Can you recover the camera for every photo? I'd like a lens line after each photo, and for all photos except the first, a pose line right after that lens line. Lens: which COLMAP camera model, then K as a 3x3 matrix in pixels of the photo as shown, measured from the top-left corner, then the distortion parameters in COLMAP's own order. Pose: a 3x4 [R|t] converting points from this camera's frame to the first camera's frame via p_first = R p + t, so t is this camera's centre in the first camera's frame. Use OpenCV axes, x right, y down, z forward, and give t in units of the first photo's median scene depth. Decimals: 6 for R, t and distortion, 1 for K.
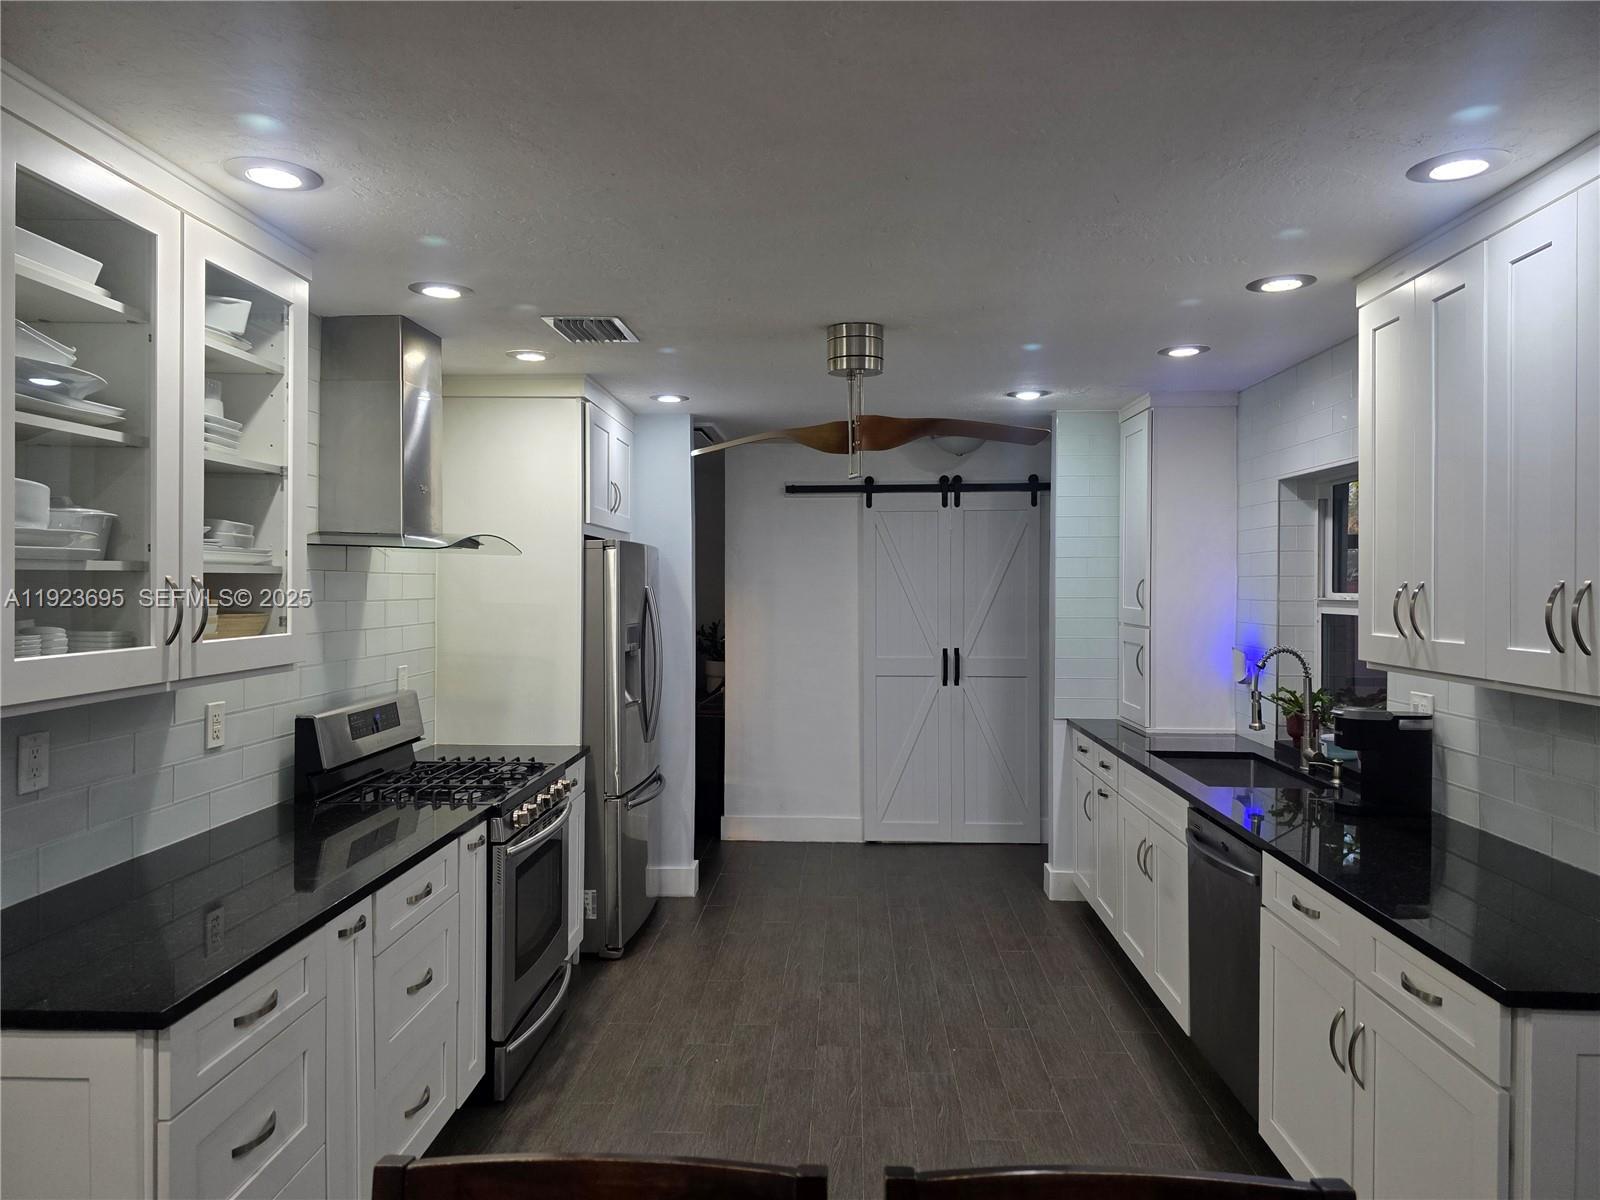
lens RADIAL K [[1058.6, 0, 797.9], [0, 1058.6, 590.8], [0, 0, 1]] dist [-0.001867, -0.000395]
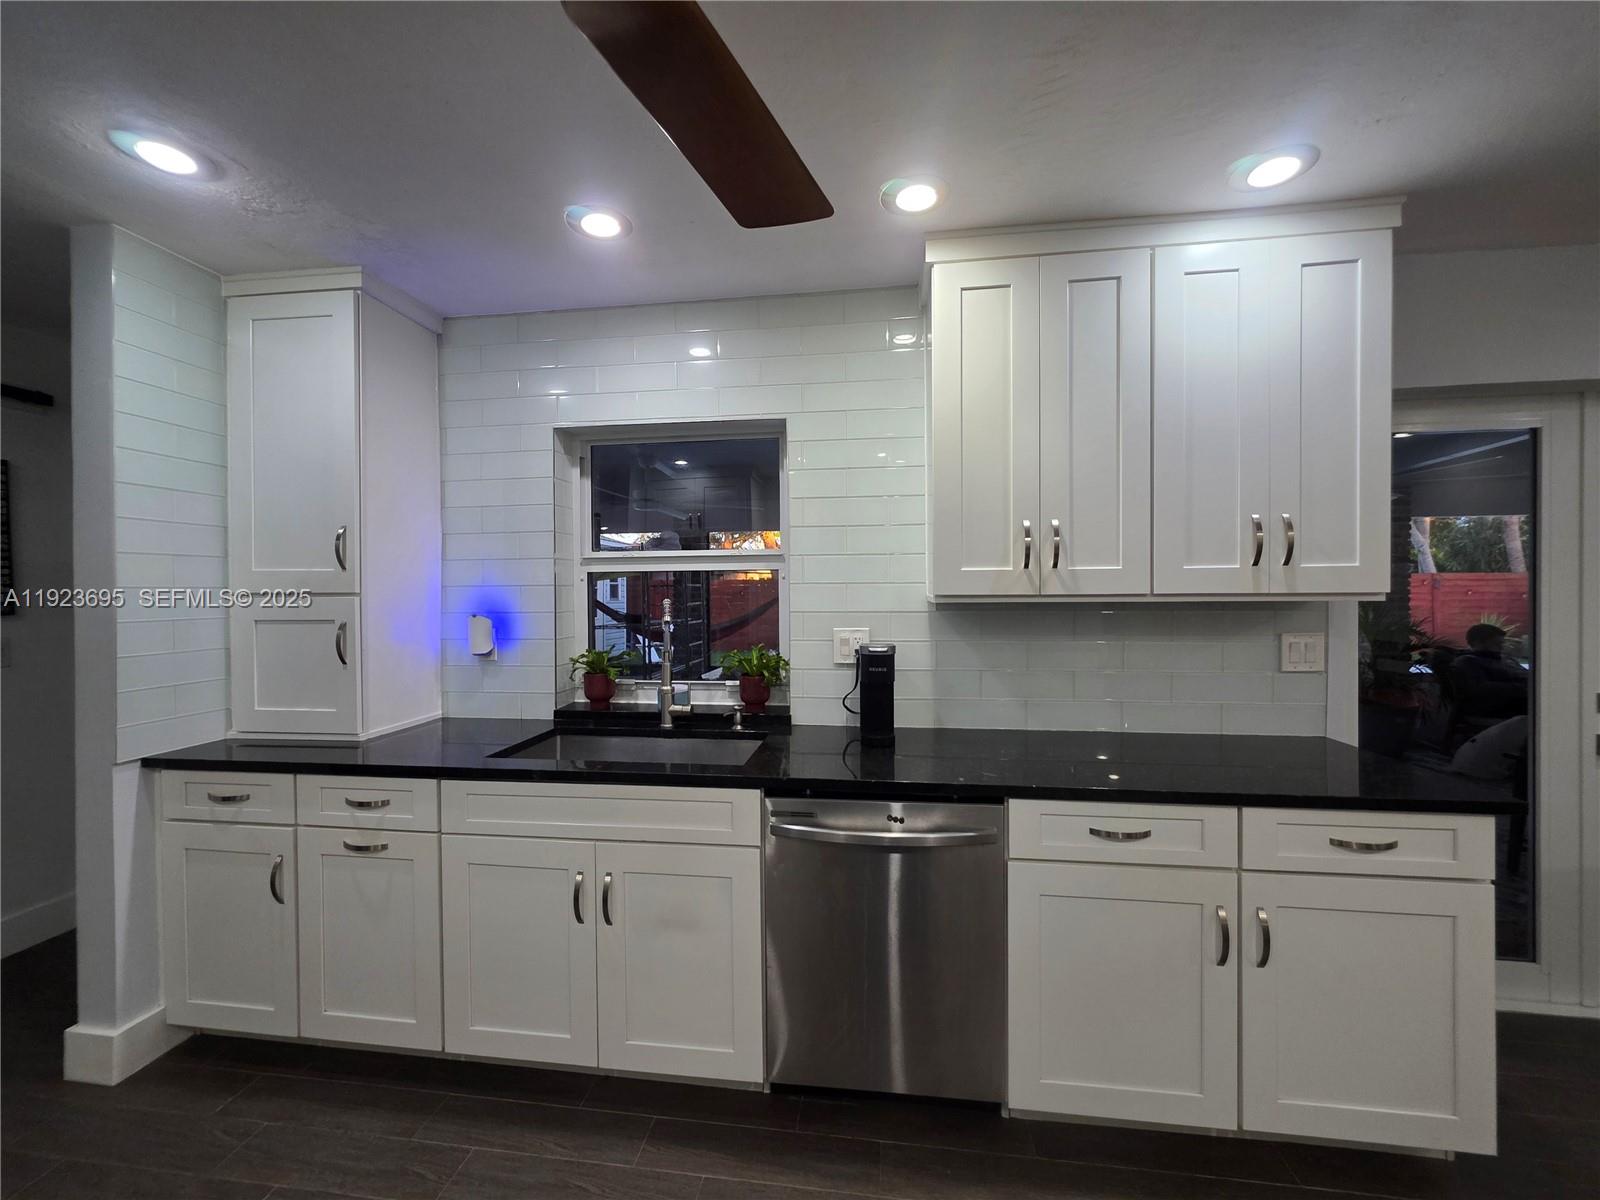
lens RADIAL K [[624.0, 0, 804.5], [0, 624.0, 596.2], [0, 0, 1]] dist [-0.006718, 0.000265]
pose [[0.083744, -0.011022, 0.996426, -0.085977], [0.013119, 0.999864, 0.009958, 0.047335], [-0.996401, 0.012238, 0.083877, 0.885295]]
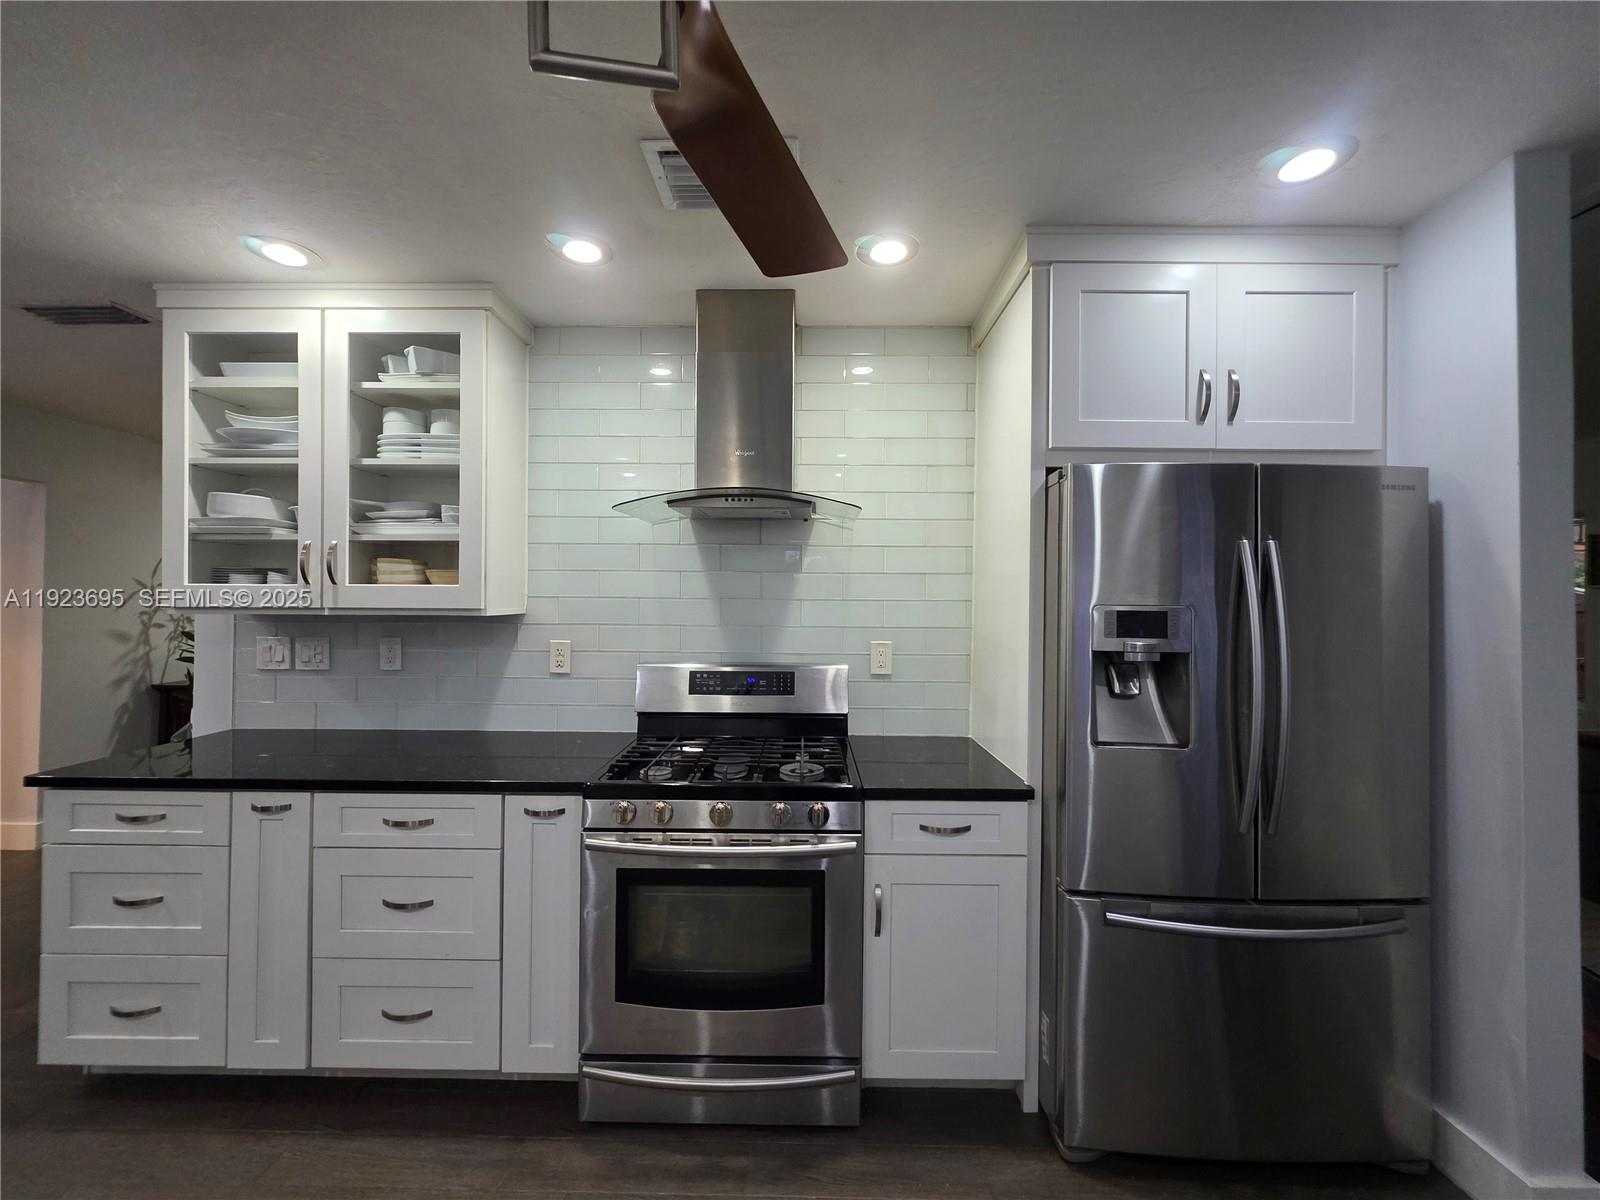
lens RADIAL K [[624.0, 0, 804.5], [0, 624.0, 596.2], [0, 0, 1]] dist [-0.006718, 0.000265]
pose [[0.040735, -0.014342, -0.999067, 0.218899], [-0.012054, 0.999817, -0.014844, 0.043793], [0.999097, 0.012648, 0.040555, 1.011016]]
